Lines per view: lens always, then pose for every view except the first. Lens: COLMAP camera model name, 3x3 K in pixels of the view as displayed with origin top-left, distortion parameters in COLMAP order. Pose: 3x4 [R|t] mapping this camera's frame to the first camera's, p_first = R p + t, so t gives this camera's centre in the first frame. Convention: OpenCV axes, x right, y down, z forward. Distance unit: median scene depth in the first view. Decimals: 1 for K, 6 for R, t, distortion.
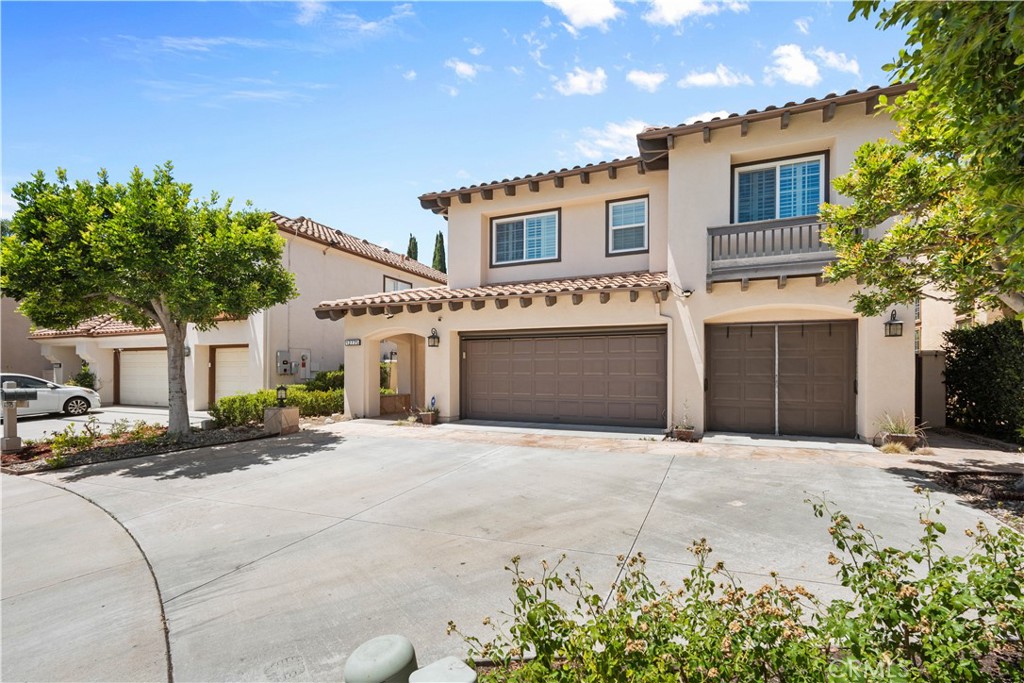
lens RADIAL K [[461.7, 0, 510.0], [0, 461.7, 361.4], [0, 0, 1]] dist [-0.000859, -0.000201]
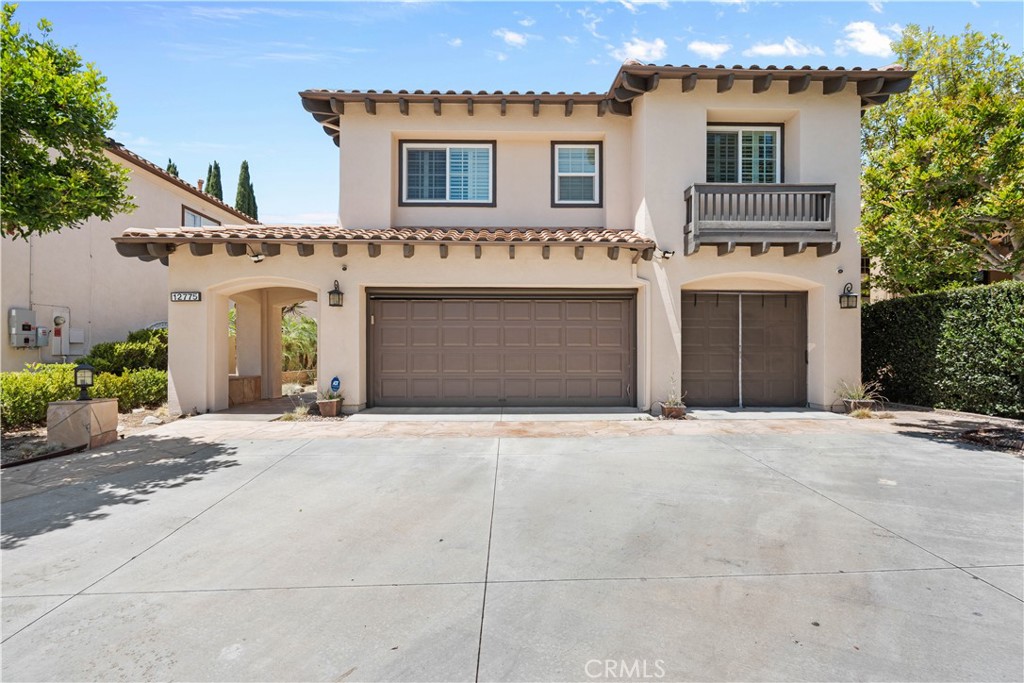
lens RADIAL K [[513.9, 0, 512.0], [0, 513.9, 341.5], [0, 0, 1]] dist [-0.002966, -0.000260]
pose [[0.908800, 0.007029, 0.417172, -0.254059], [-0.008312, 0.999965, 0.001259, 0.018998], [-0.417149, -0.004611, 0.908827, 0.179260]]
